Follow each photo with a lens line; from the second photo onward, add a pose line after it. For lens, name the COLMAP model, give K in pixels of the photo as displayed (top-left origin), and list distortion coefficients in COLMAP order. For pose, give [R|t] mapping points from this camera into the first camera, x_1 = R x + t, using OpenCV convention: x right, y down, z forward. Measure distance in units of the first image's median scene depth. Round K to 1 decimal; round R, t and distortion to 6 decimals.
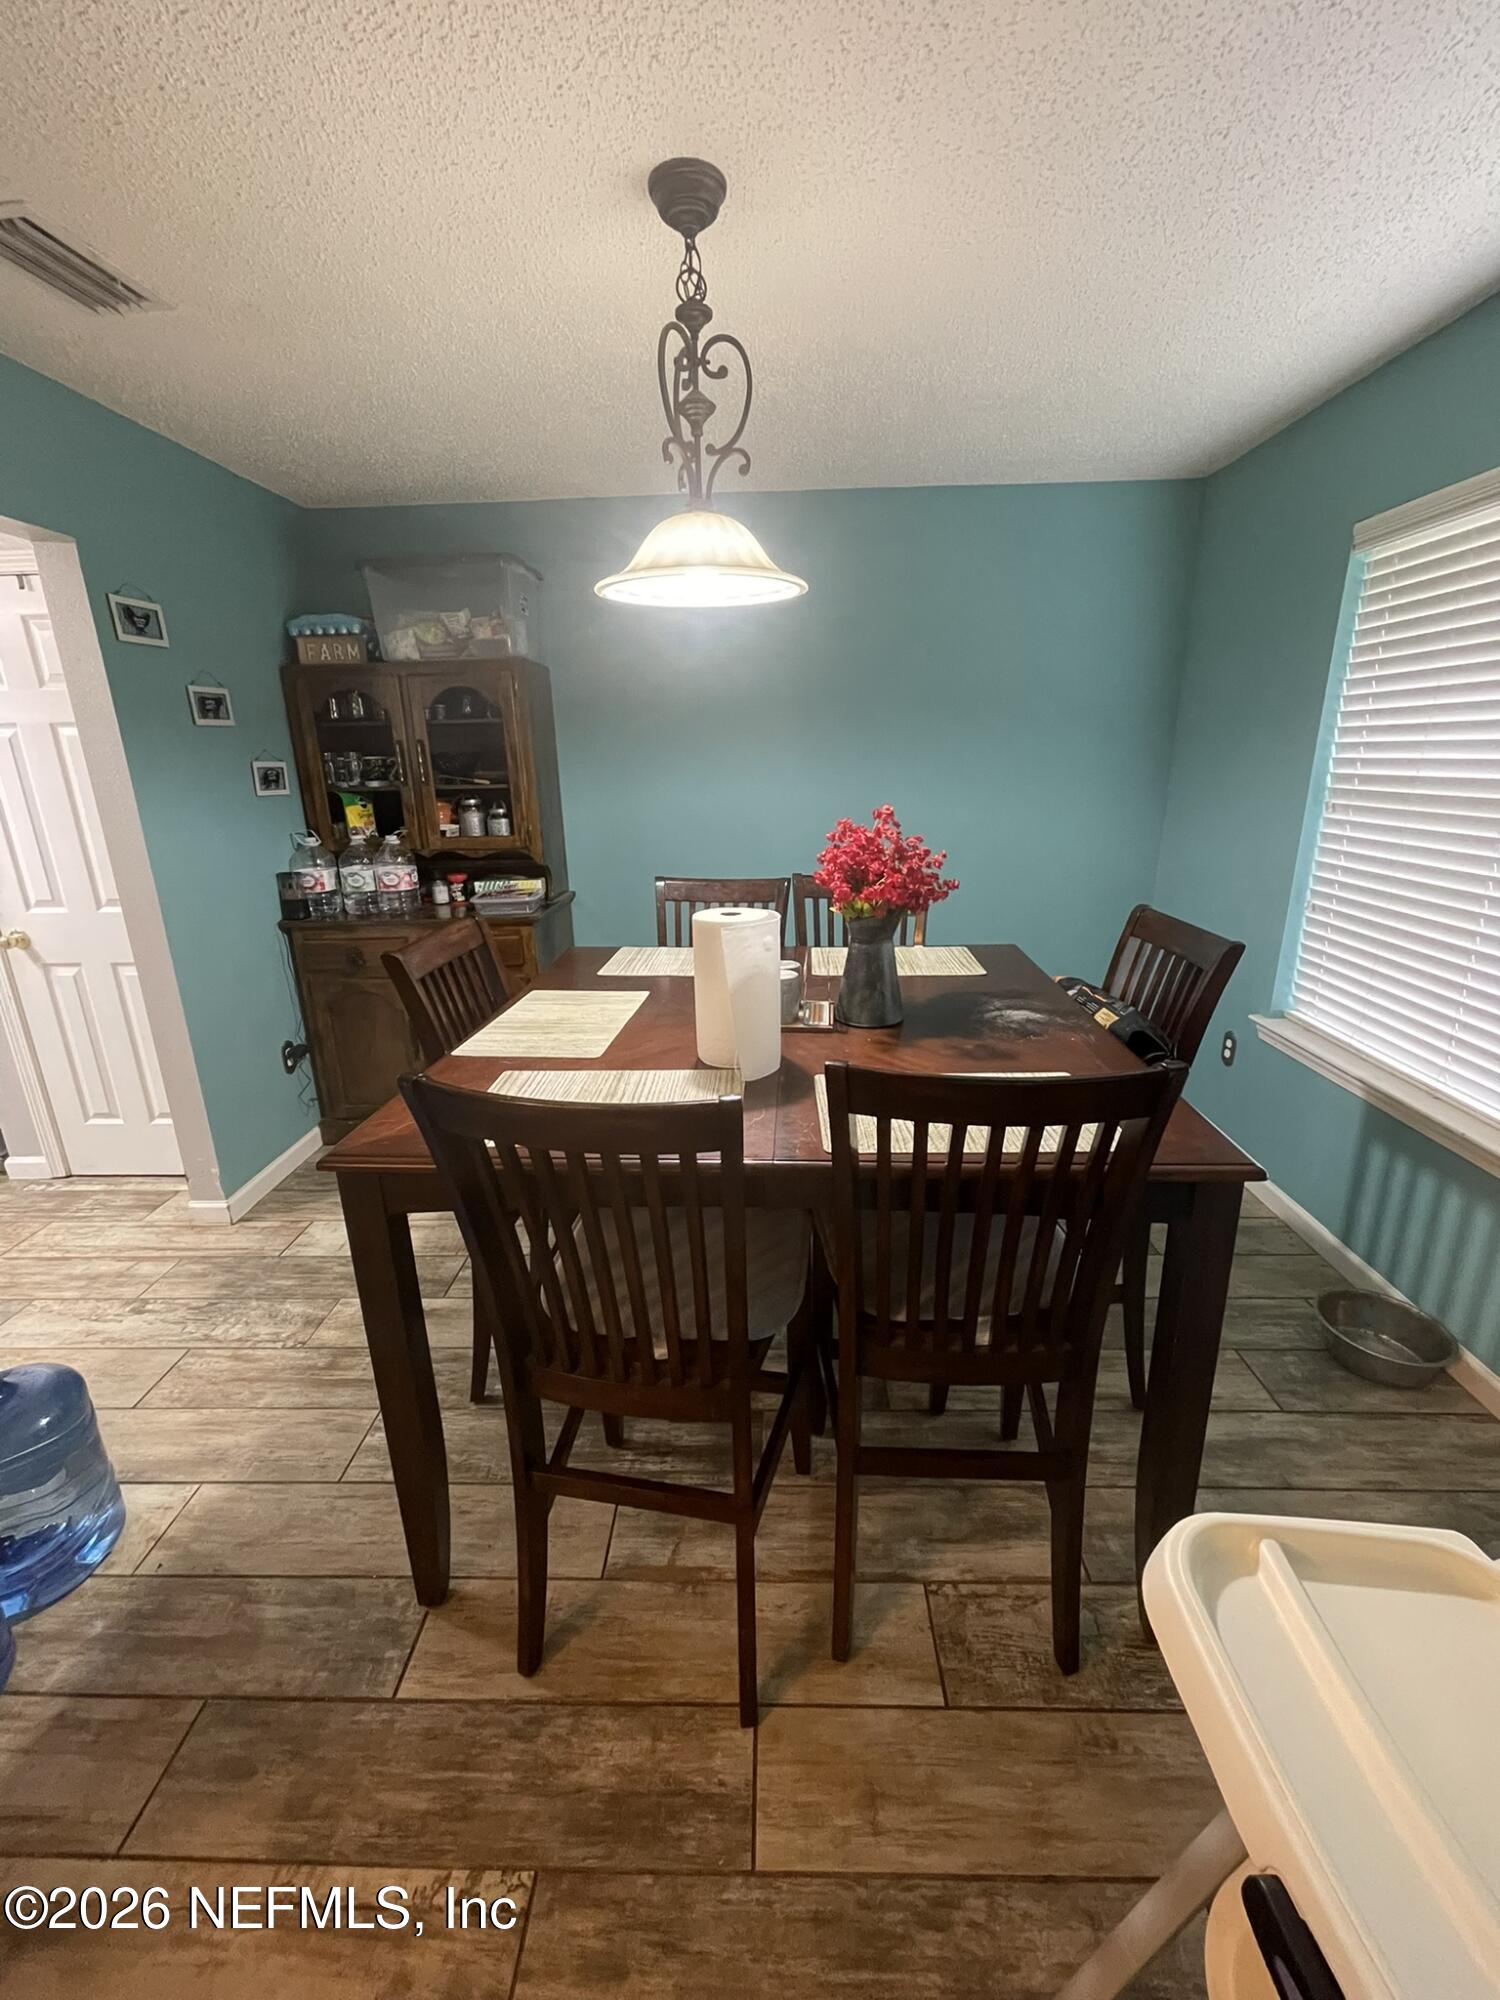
lens RADIAL K [[807.2, 0, 756.2], [0, 807.2, 996.1], [0, 0, 1]] dist [-0.000220, -0.000198]
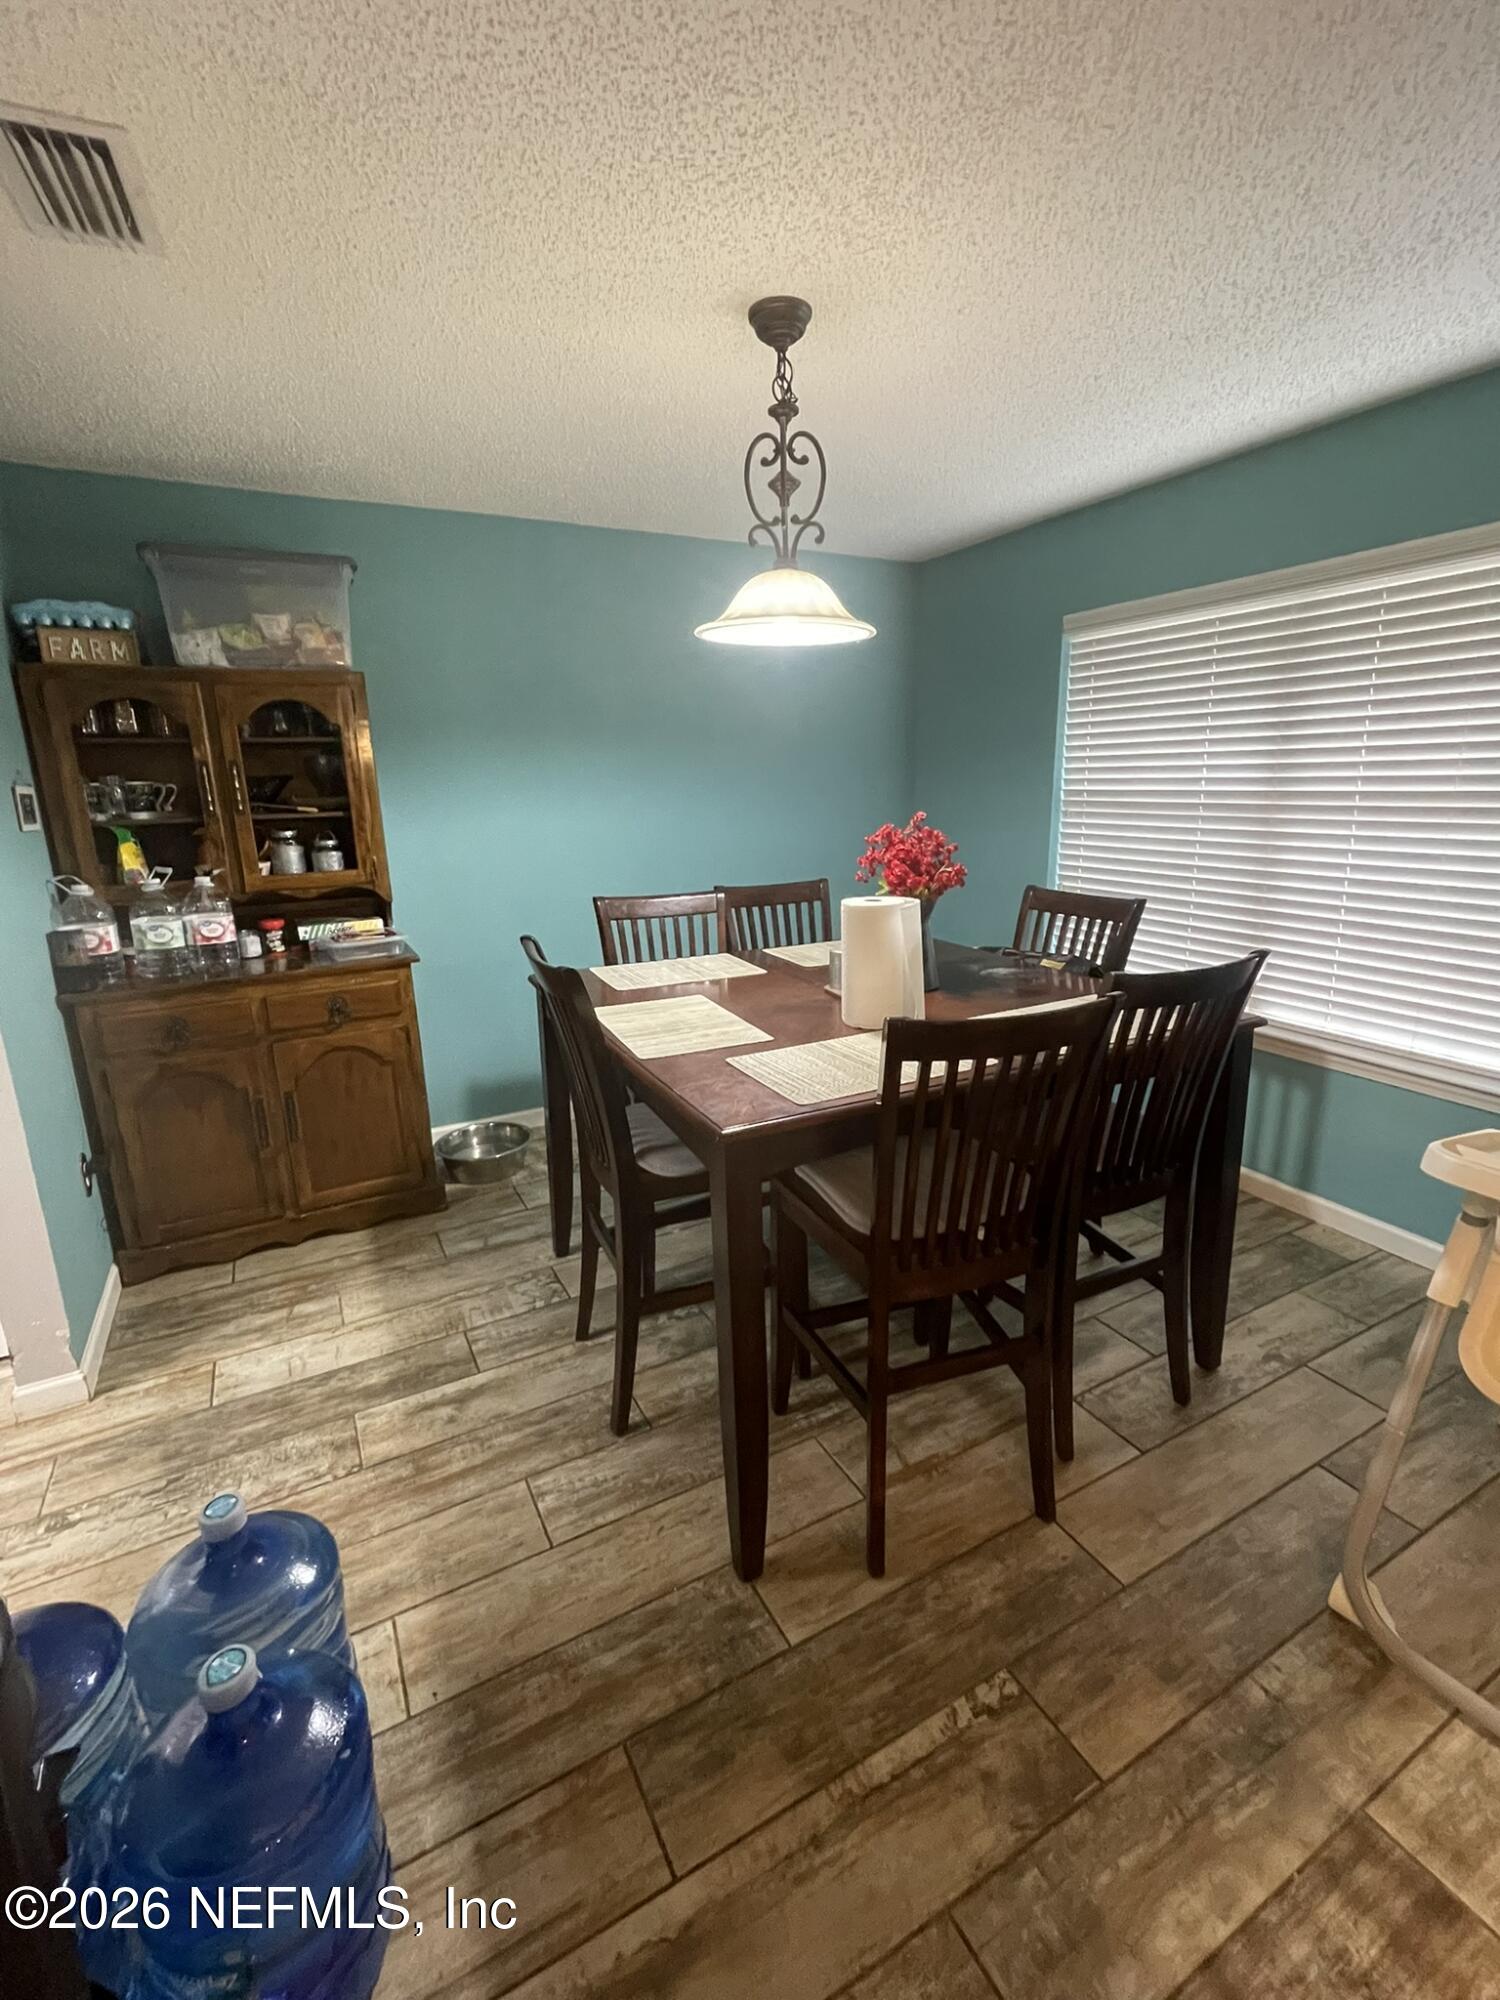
lens RADIAL K [[880.3, 0, 750.2], [0, 880.3, 998.3], [0, 0, 1]] dist [-0.003547, 0.000319]
pose [[0.866150, -0.121019, 0.484910, -0.471246], [0.148638, 0.988714, -0.018744, 0.022676], [-0.477169, 0.088311, 0.874363, -0.026404]]
